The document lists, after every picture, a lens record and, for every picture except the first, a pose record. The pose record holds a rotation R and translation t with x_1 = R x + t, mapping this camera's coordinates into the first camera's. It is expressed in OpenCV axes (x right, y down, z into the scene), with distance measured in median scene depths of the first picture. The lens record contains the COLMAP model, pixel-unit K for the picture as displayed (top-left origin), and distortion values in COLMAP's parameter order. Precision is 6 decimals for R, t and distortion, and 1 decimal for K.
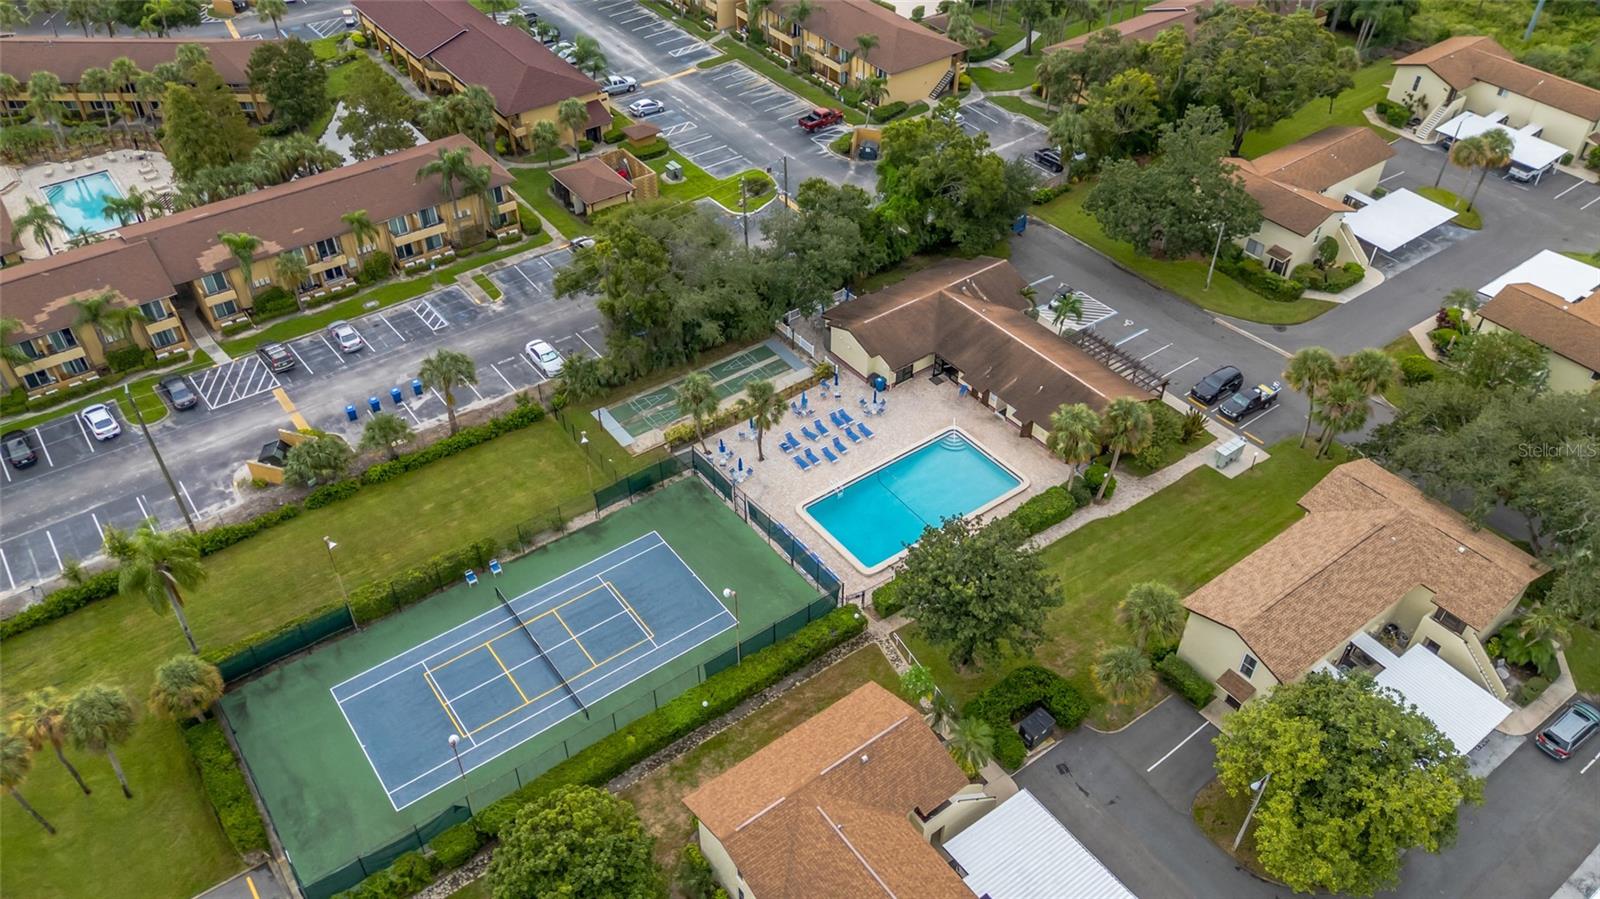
lens RADIAL K [[1182.3, 0, 794.9], [0, 1182.3, 448.4], [0, 0, 1]] dist [0.077910, -0.059938]
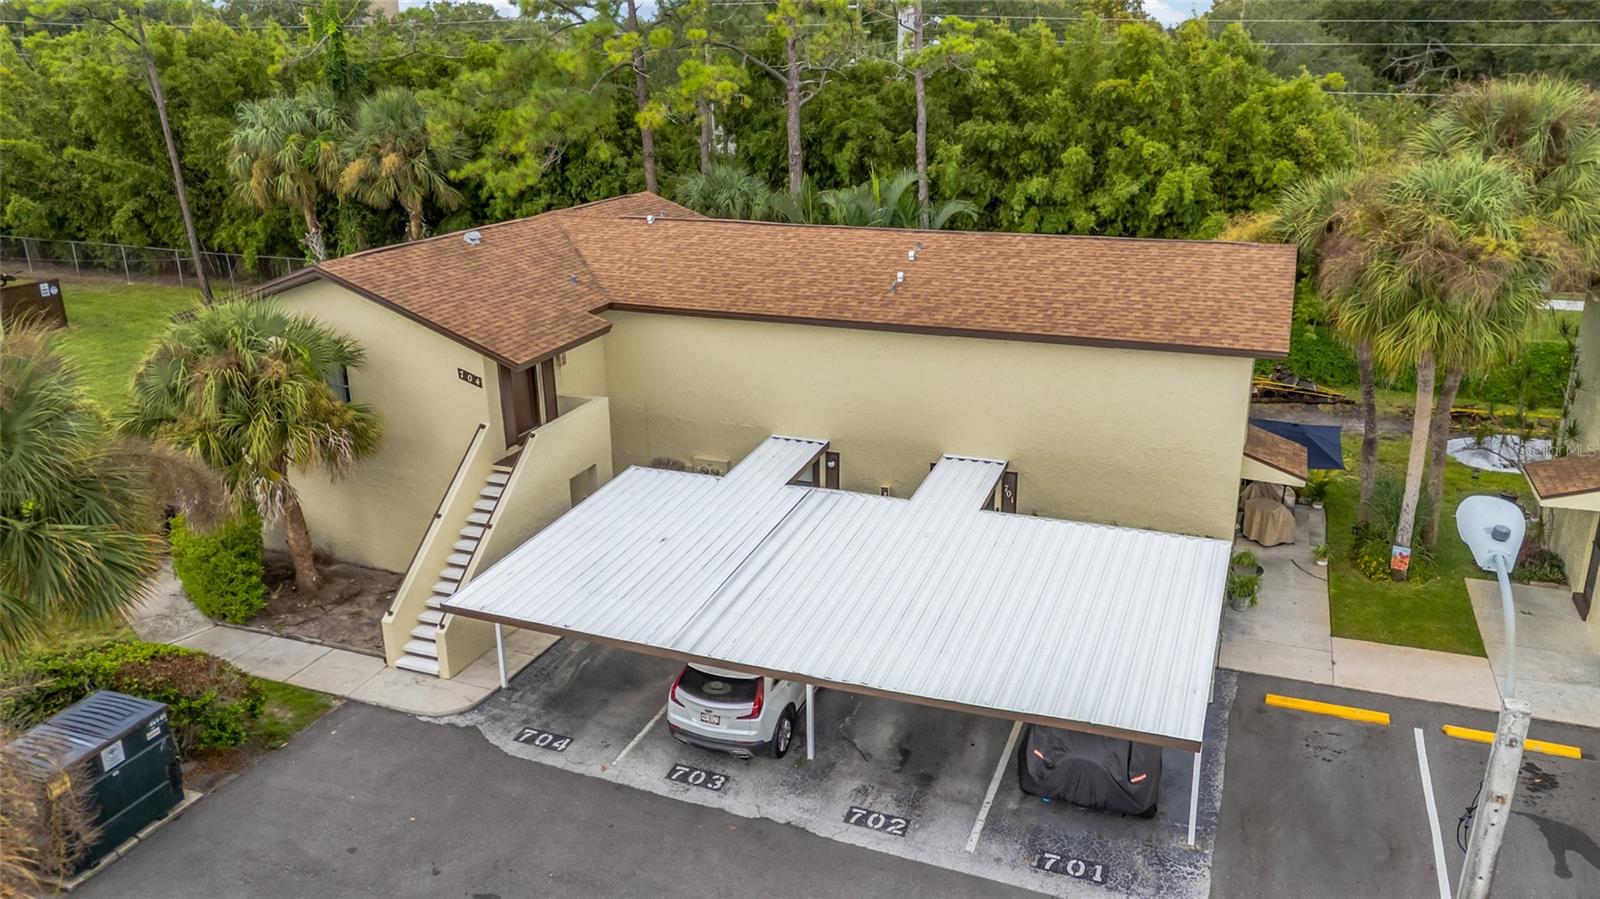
lens RADIAL K [[1182.3, 0, 794.9], [0, 1182.3, 448.4], [0, 0, 1]] dist [0.077910, -0.059938]
pose [[0.848614, -0.211614, 0.484845, 0.494128], [0.369301, 0.893200, -0.256537, -0.230801], [-0.378776, 0.396754, 0.836131, 0.851117]]
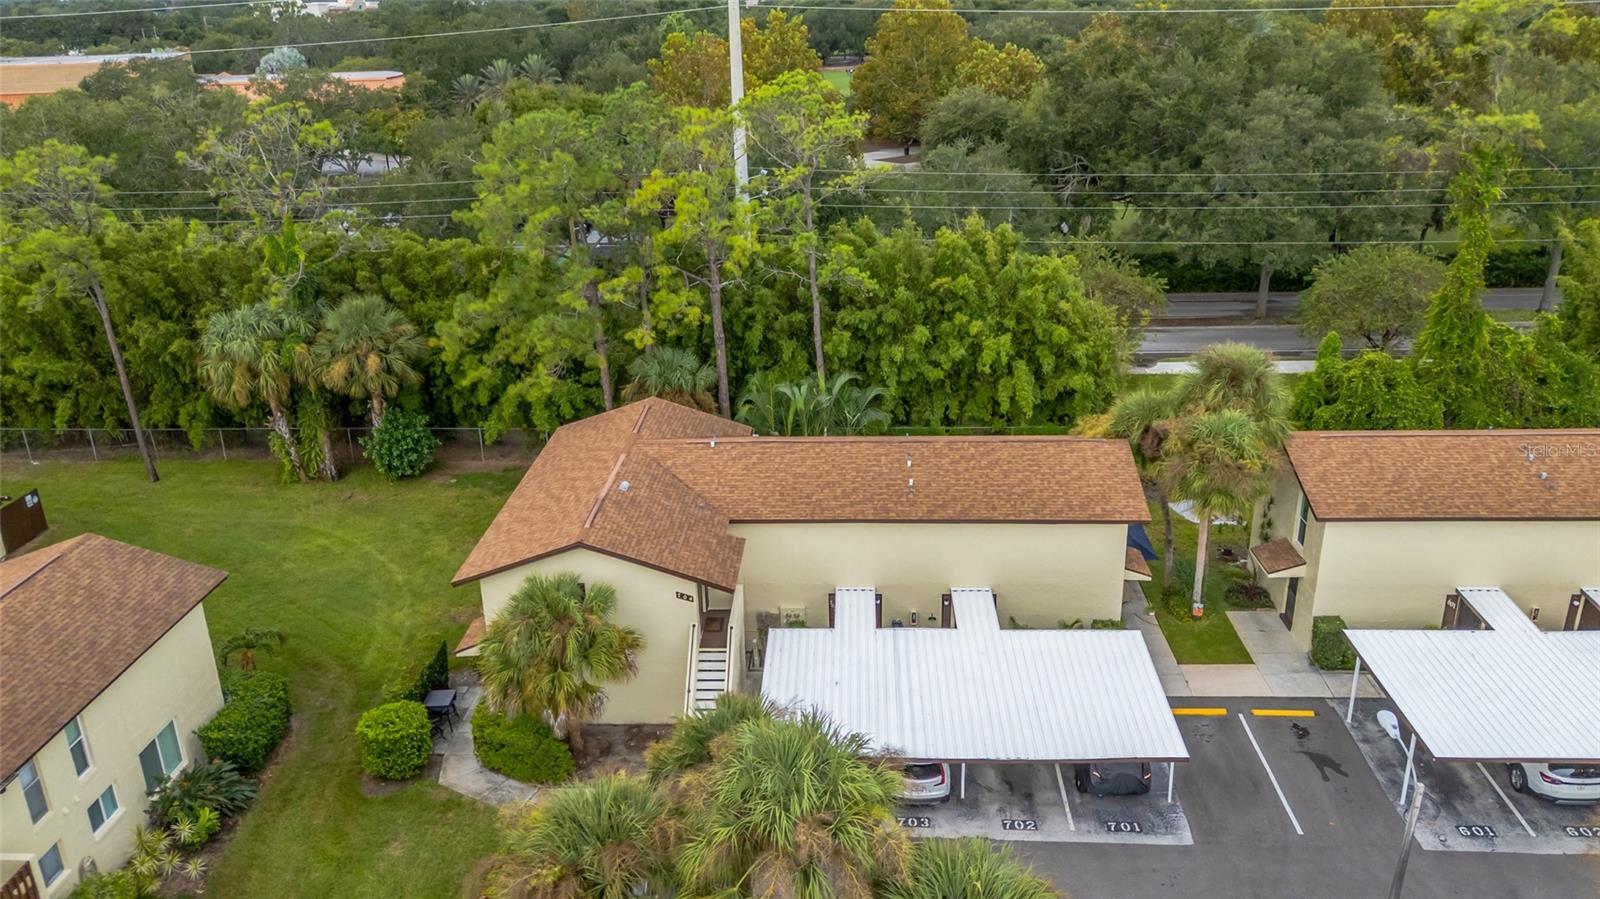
lens RADIAL K [[1182.3, 0, 794.9], [0, 1182.3, 448.4], [0, 0, 1]] dist [0.077910, -0.059938]
pose [[0.630564, -0.326612, 0.704069, 0.356752], [0.530231, 0.843734, -0.083474, -0.306513], [-0.566783, 0.425956, 0.705208, 0.781532]]
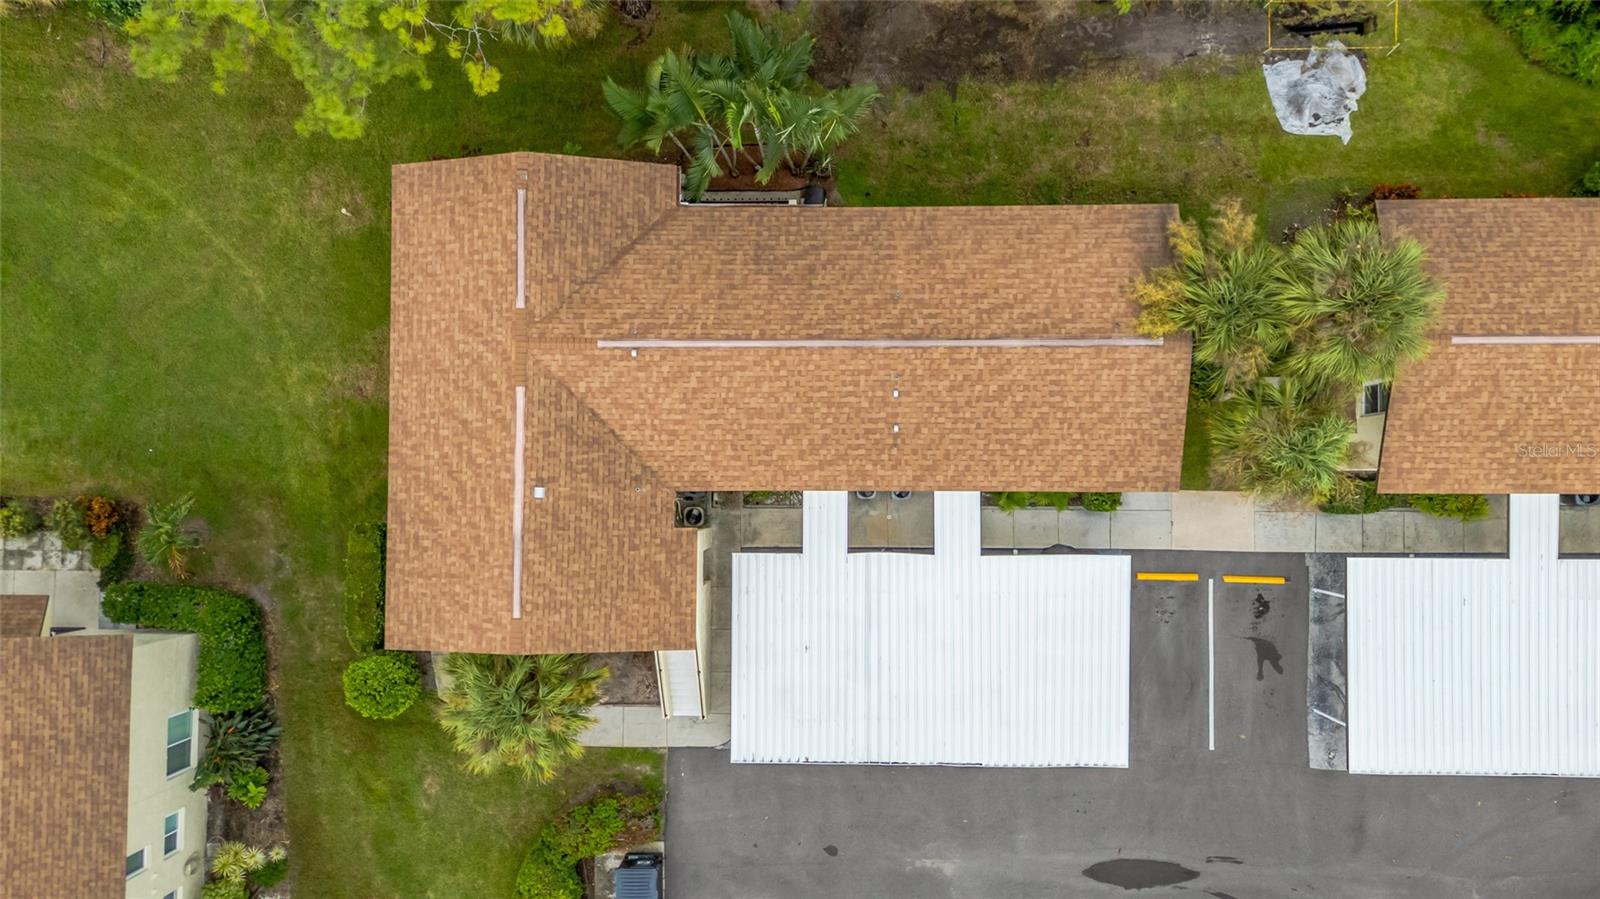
lens RADIAL K [[1182.3, 0, 794.9], [0, 1182.3, 448.4], [0, 0, 1]] dist [0.077910, -0.059938]
pose [[0.596355, -0.801998, -0.034057, 0.616808], [0.552770, 0.379528, 0.741892, -0.529149], [-0.582070, -0.461257, 0.669654, 0.839984]]
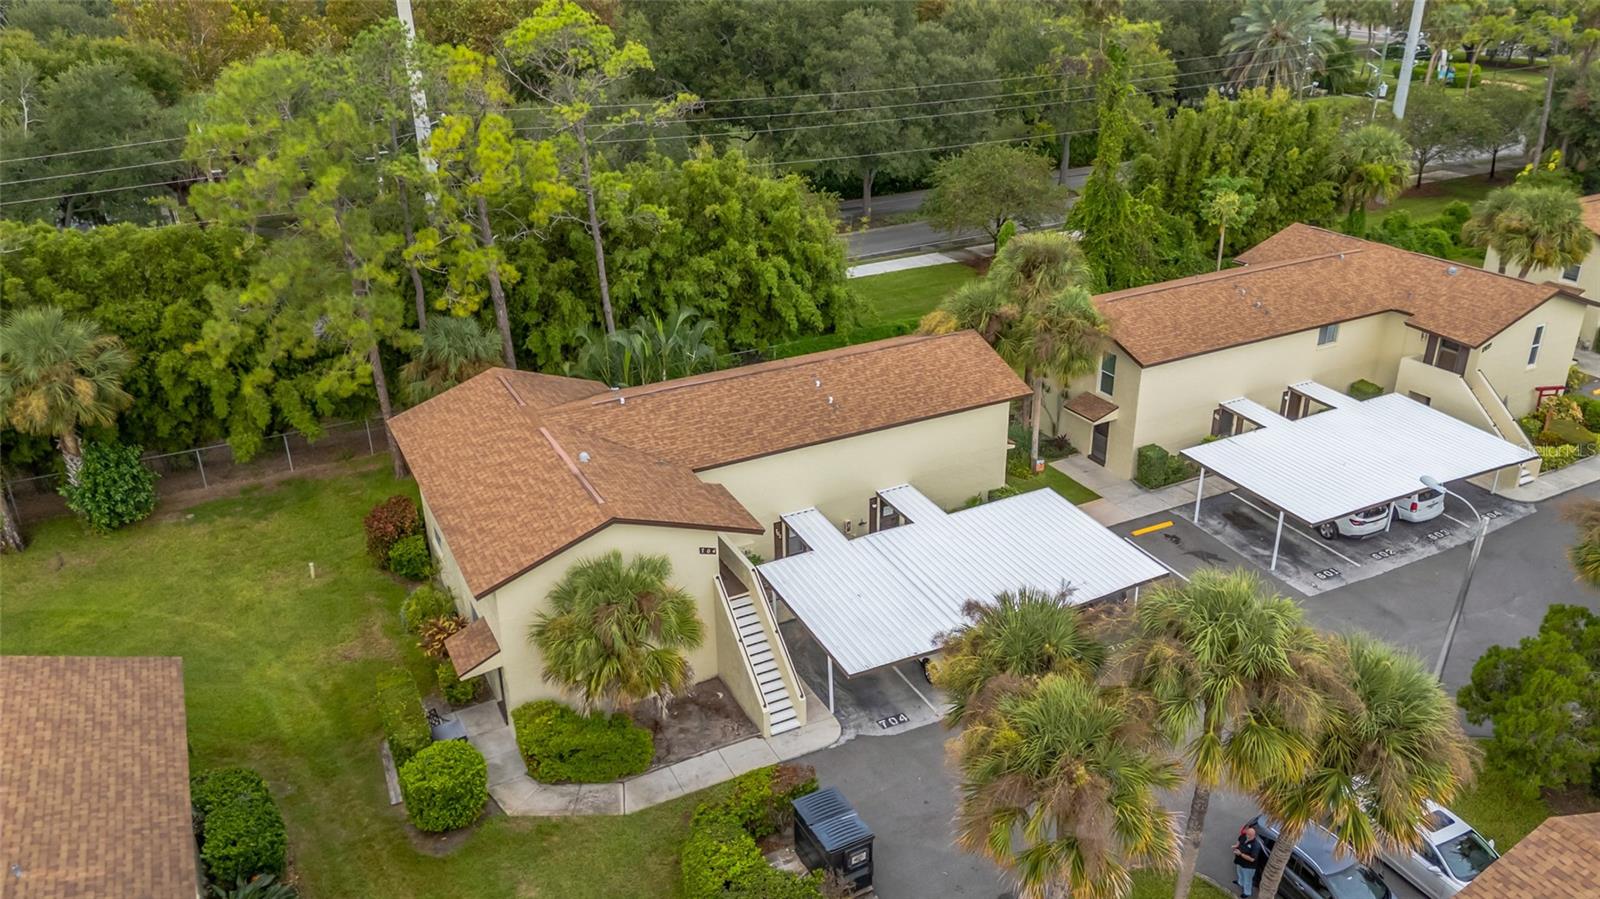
lens RADIAL K [[1186.5, 0, 800.0], [0, 1186.5, 449.5], [0, 0, 1]] dist [0.092811, -0.082908]
pose [[0.164555, -0.445782, 0.879886, 0.291206], [0.647912, 0.721461, 0.244346, -0.394516], [-0.743728, 0.529880, 0.407548, 0.880763]]
